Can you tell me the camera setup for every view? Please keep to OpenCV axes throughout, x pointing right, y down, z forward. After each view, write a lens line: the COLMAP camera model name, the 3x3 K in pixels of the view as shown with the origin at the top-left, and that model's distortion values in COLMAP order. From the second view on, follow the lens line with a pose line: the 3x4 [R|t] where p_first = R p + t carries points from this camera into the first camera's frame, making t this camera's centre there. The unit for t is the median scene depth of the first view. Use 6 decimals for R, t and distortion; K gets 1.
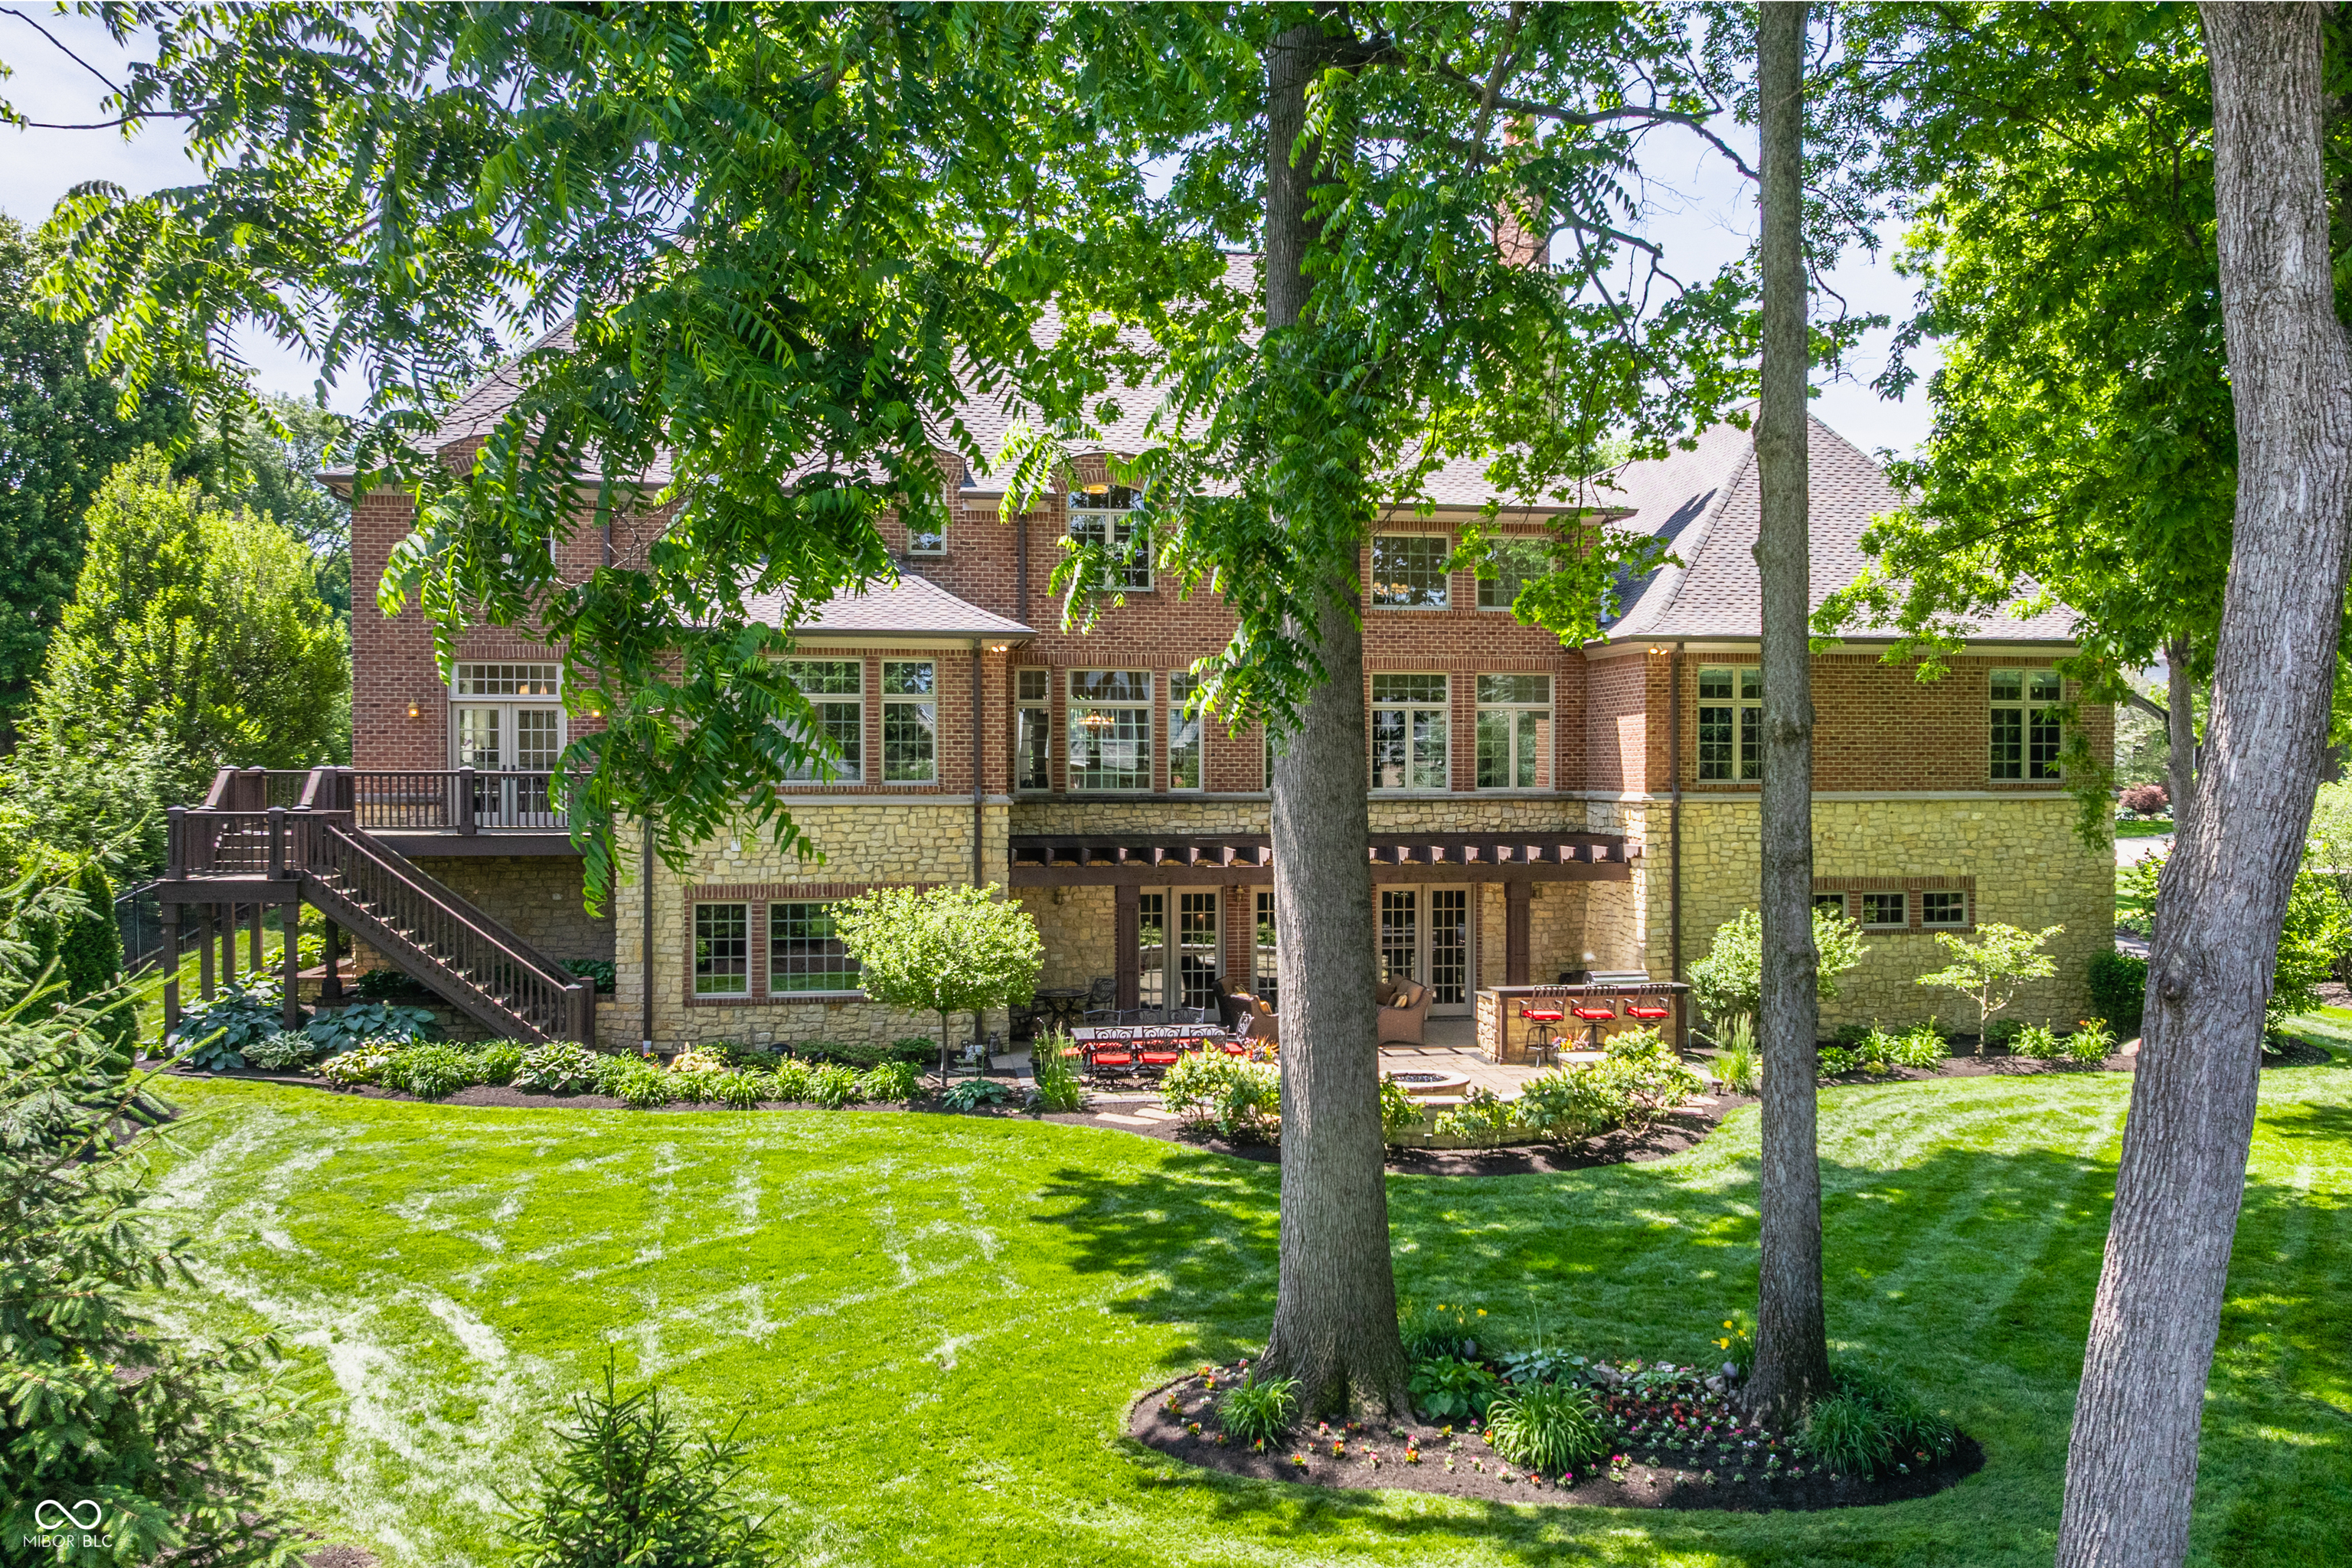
lens RADIAL K [[2026.0, 0, 1285.0], [0, 2026.0, 797.4], [0, 0, 1]] dist [-0.000481, -0.004914]
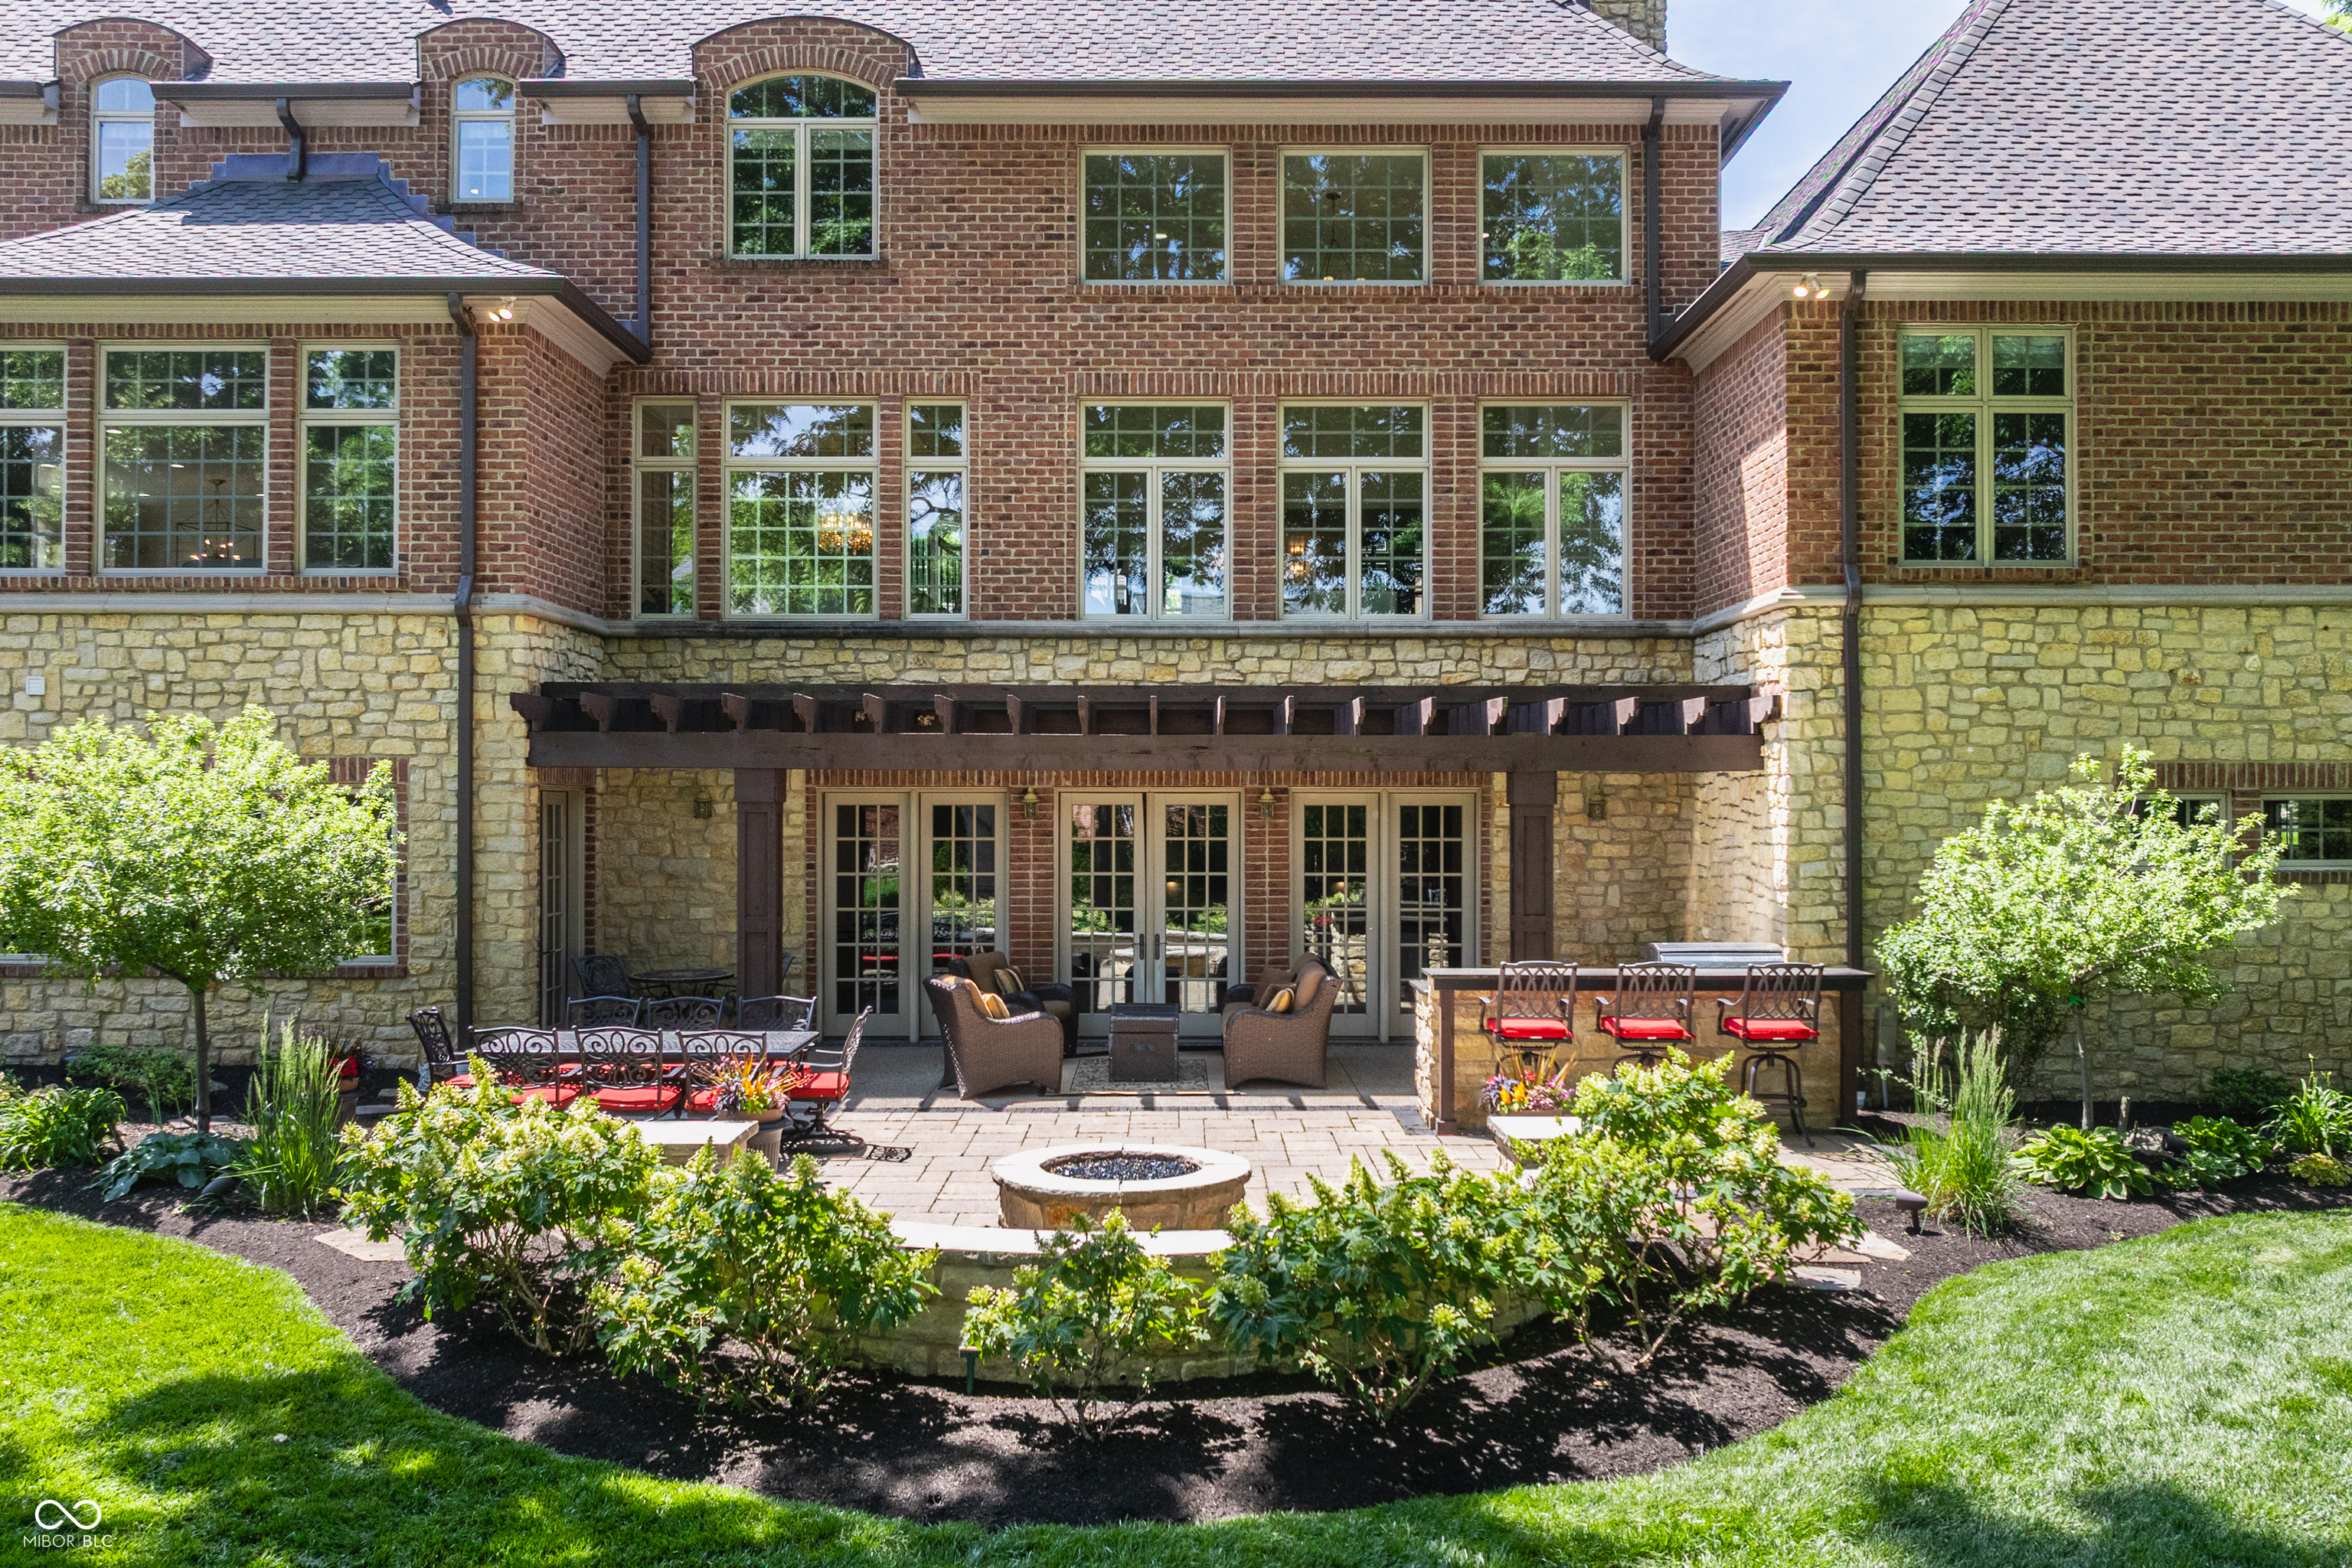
lens RADIAL K [[1975.5, 0, 1173.9], [0, 1975.5, 801.8], [0, 0, 1]] dist [-0.002150, -0.054831]
pose [[0.981039, -0.000018, -0.193812, 0.130450], [-0.004206, 0.999763, -0.021378, 0.063649], [0.193767, 0.021788, 0.980806, 0.526838]]
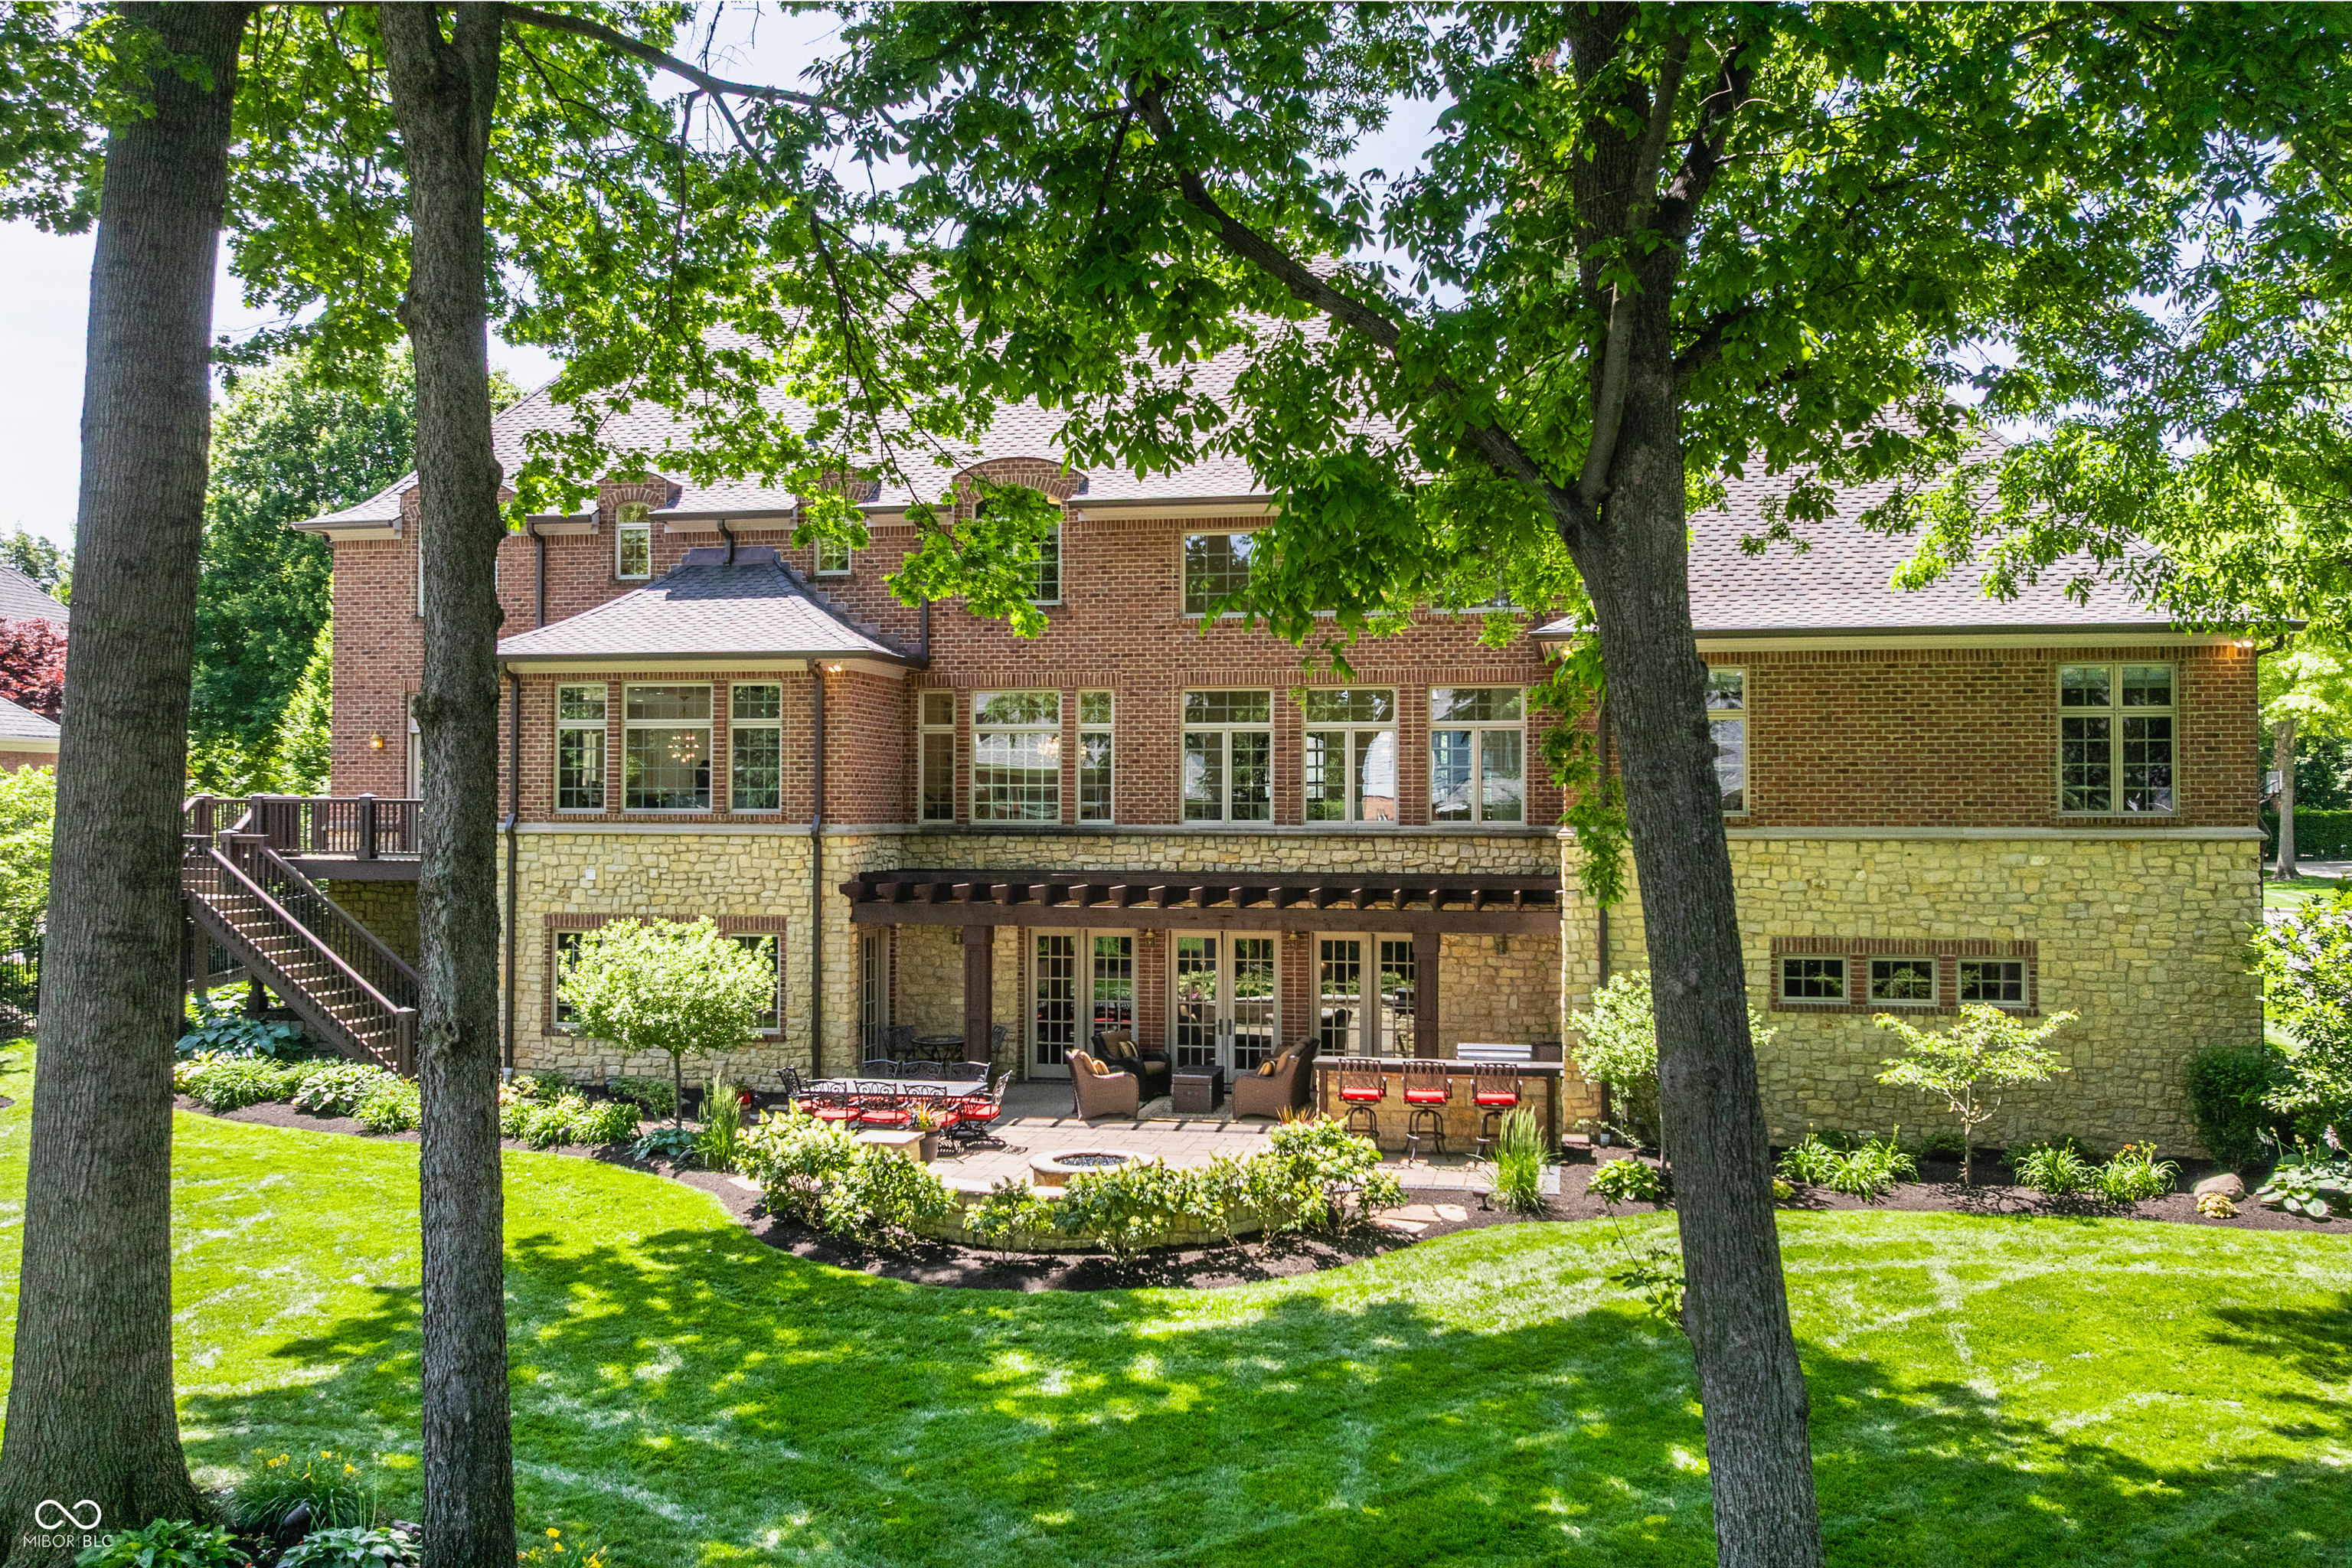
lens RADIAL K [[1965.4, 0, 1176.0], [0, 1965.4, 784.0], [0, 0, 1]] dist [0.018755, -0.111073]
pose [[0.920673, -0.003662, -0.390318, 0.357207], [-0.008609, 0.999522, -0.029683, 0.005710], [0.390240, 0.030688, 0.920201, 0.222208]]
